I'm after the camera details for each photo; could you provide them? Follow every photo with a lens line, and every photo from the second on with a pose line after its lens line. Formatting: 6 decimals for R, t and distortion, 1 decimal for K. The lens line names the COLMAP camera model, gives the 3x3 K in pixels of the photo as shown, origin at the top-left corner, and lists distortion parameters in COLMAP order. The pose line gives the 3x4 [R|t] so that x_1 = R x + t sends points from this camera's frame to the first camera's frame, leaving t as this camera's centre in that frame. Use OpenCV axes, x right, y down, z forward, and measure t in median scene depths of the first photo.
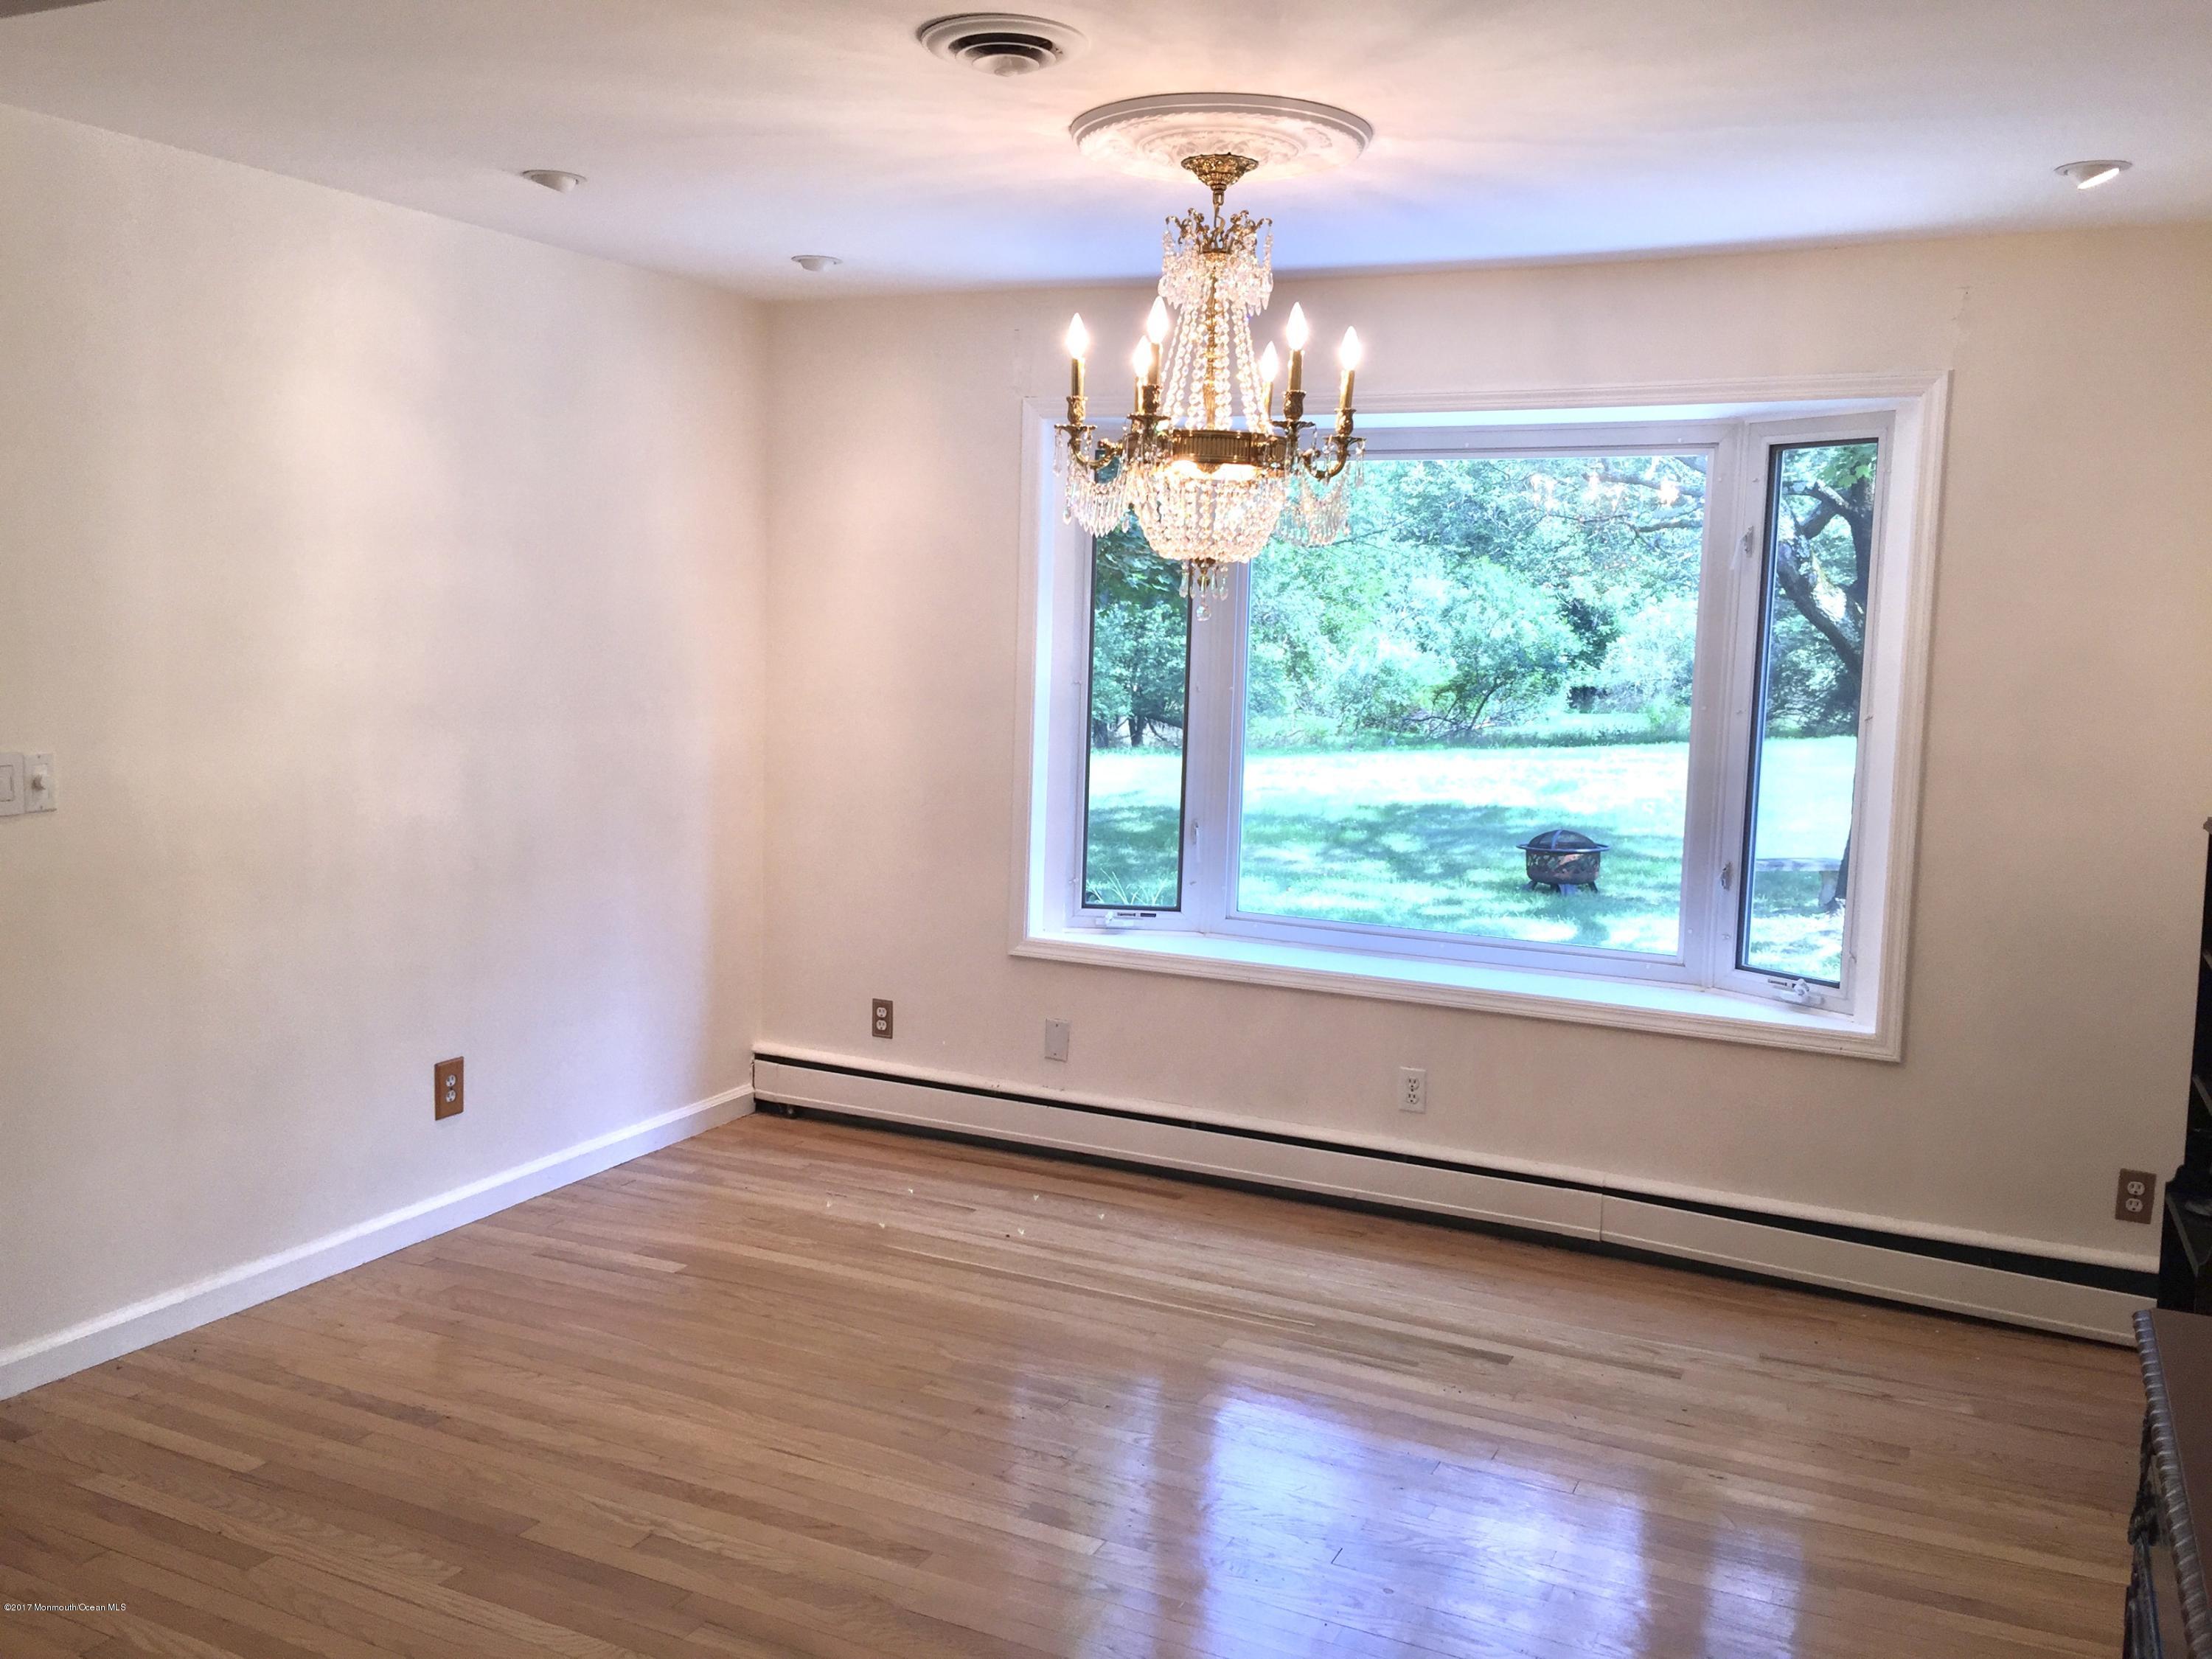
lens RADIAL K [[1853.3, 0, 1100.4], [0, 1853.3, 827.3], [0, 0, 1]] dist [0.054589, -0.107235]
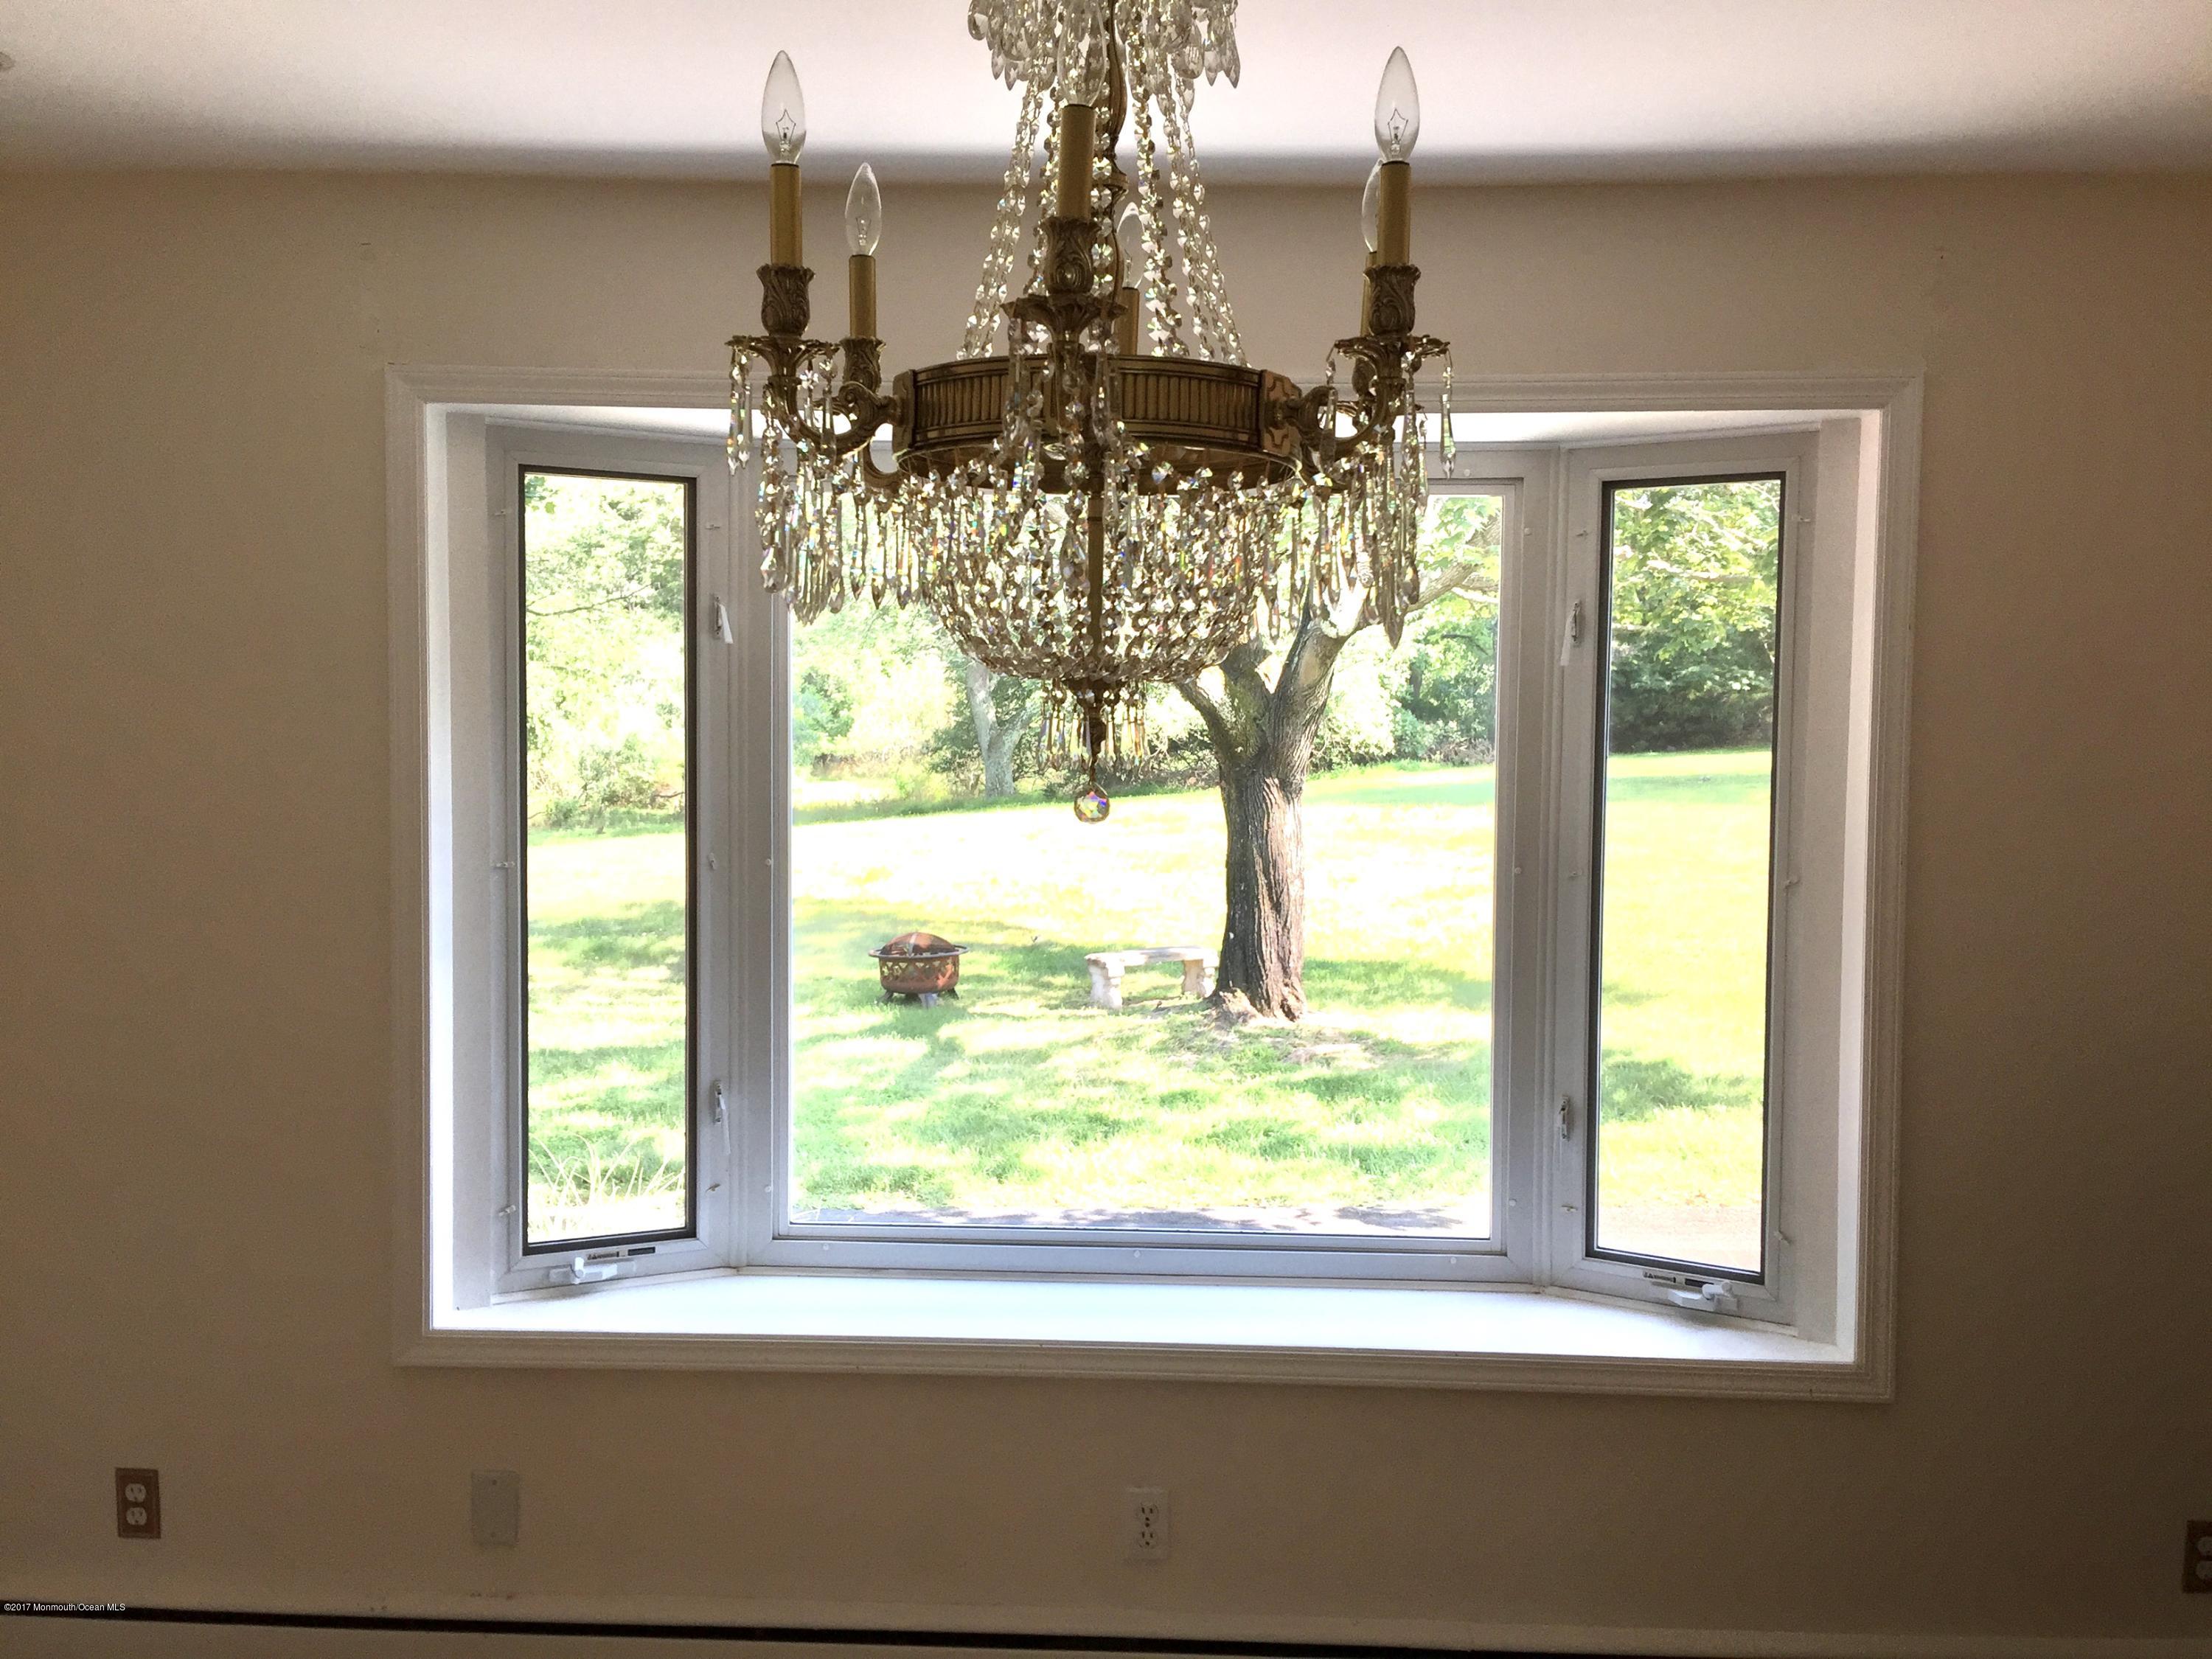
lens RADIAL K [[1853.3, 0, 1097.7], [0, 1853.3, 814.0], [0, 0, 1]] dist [0.054589, -0.107235]
pose [[0.916030, -0.043054, 0.398792, -0.082689], [0.060087, 0.997733, -0.030305, -0.075217], [-0.396583, 0.051723, 0.916541, 0.459972]]
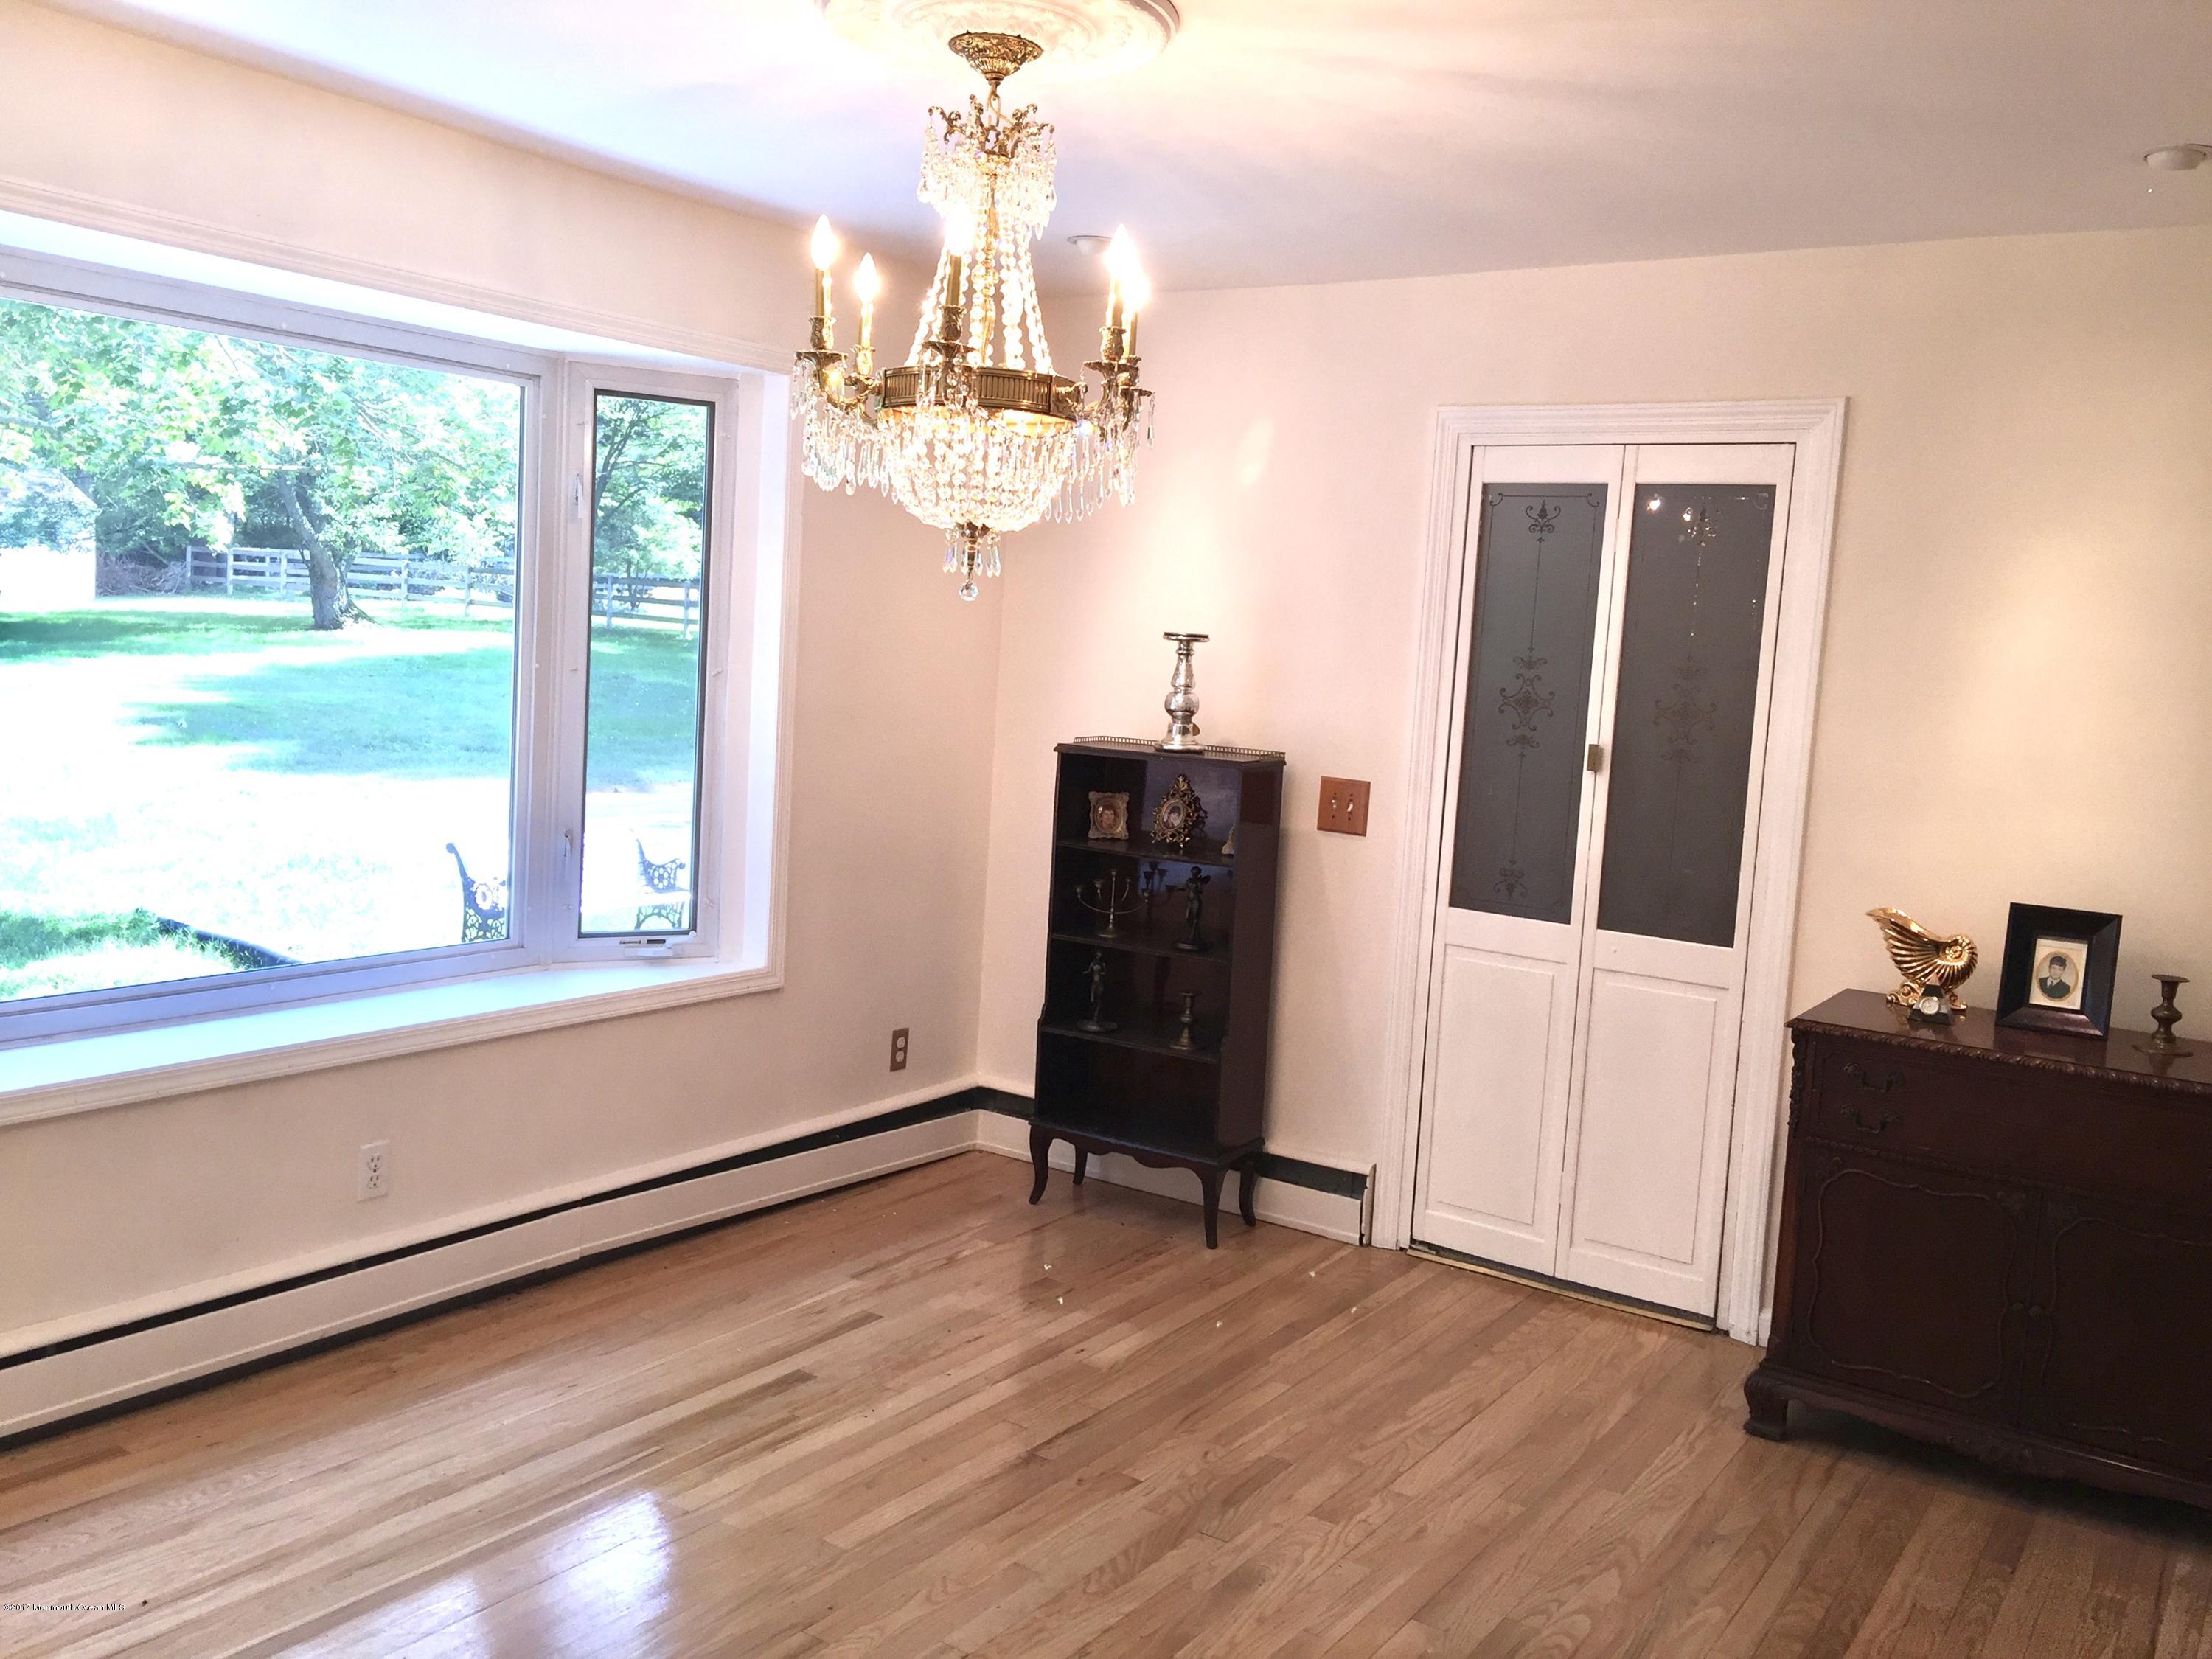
lens RADIAL K [[1853.3, 0, 1094.8], [0, 1853.3, 827.0], [0, 0, 1]] dist [0.054589, -0.107235]
pose [[0.144890, -0.121139, 0.982004, -0.560918], [0.062622, 0.991610, 0.113084, -0.072992], [-0.987464, 0.045110, 0.151260, 0.607348]]
